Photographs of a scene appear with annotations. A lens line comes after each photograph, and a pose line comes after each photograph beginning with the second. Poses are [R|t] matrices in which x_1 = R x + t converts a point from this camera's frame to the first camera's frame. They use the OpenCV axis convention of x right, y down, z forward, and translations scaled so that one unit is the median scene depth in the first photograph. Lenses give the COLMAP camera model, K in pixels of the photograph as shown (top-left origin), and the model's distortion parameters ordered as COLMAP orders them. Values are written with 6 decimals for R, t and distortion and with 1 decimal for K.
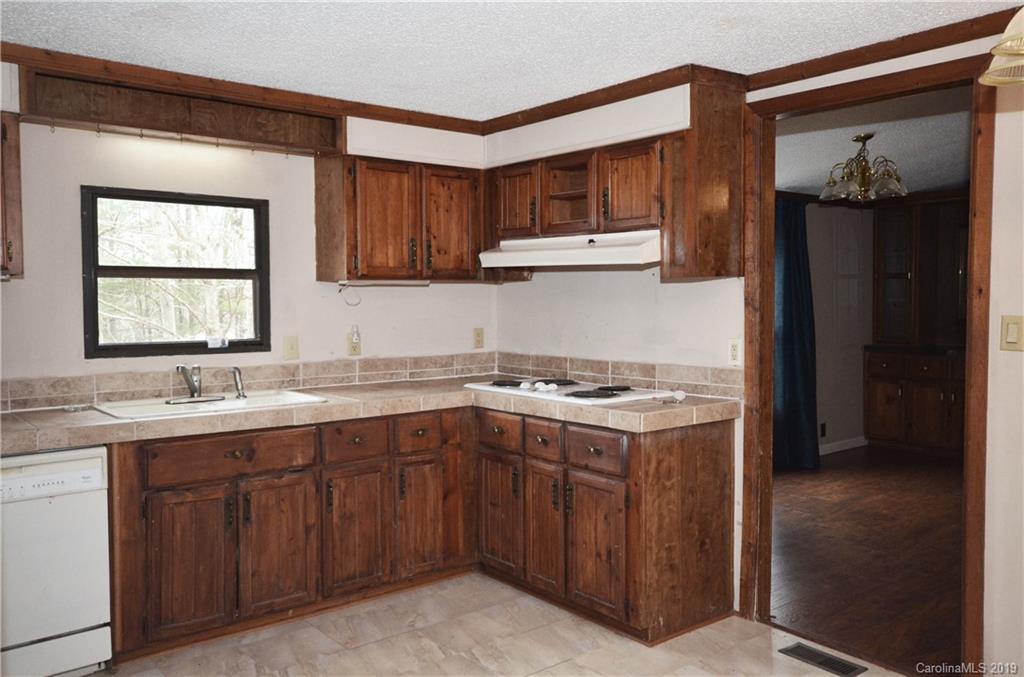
lens RADIAL K [[828.2, 0, 512.3], [0, 828.2, 337.6], [0, 0, 1]] dist [0.057490, 0.008411]
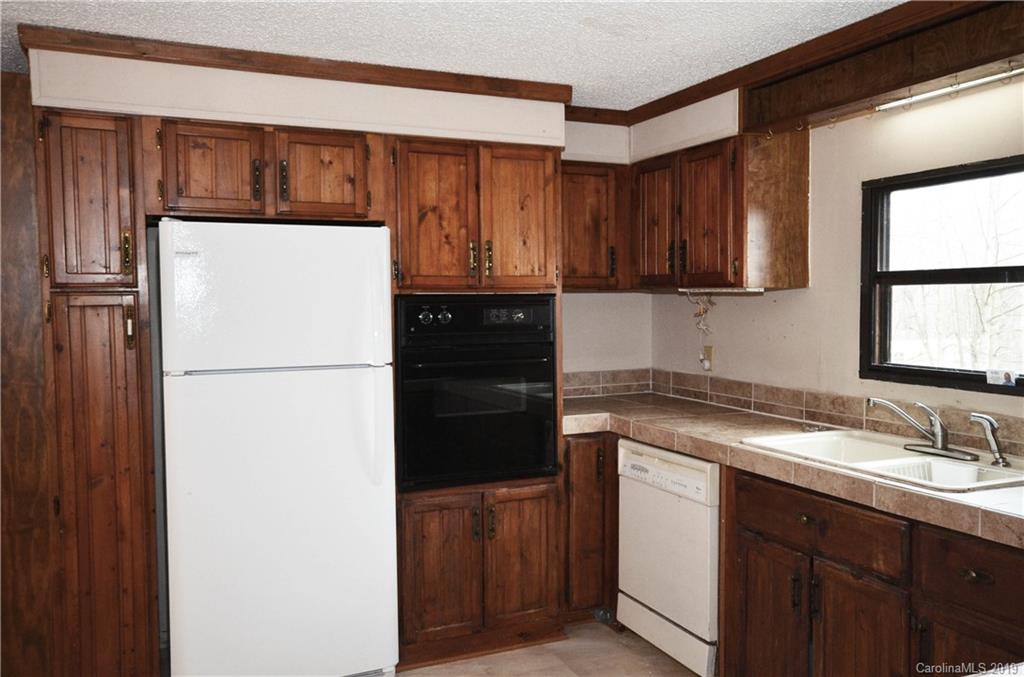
lens RADIAL K [[828.2, 0, 512.9], [0, 828.2, 339.8], [0, 0, 1]] dist [0.057490, 0.008411]
pose [[-0.232430, 0.052487, -0.971196, 0.438704], [-0.034714, 0.997459, 0.062215, -0.058470], [0.971994, 0.048175, -0.230017, 0.858137]]
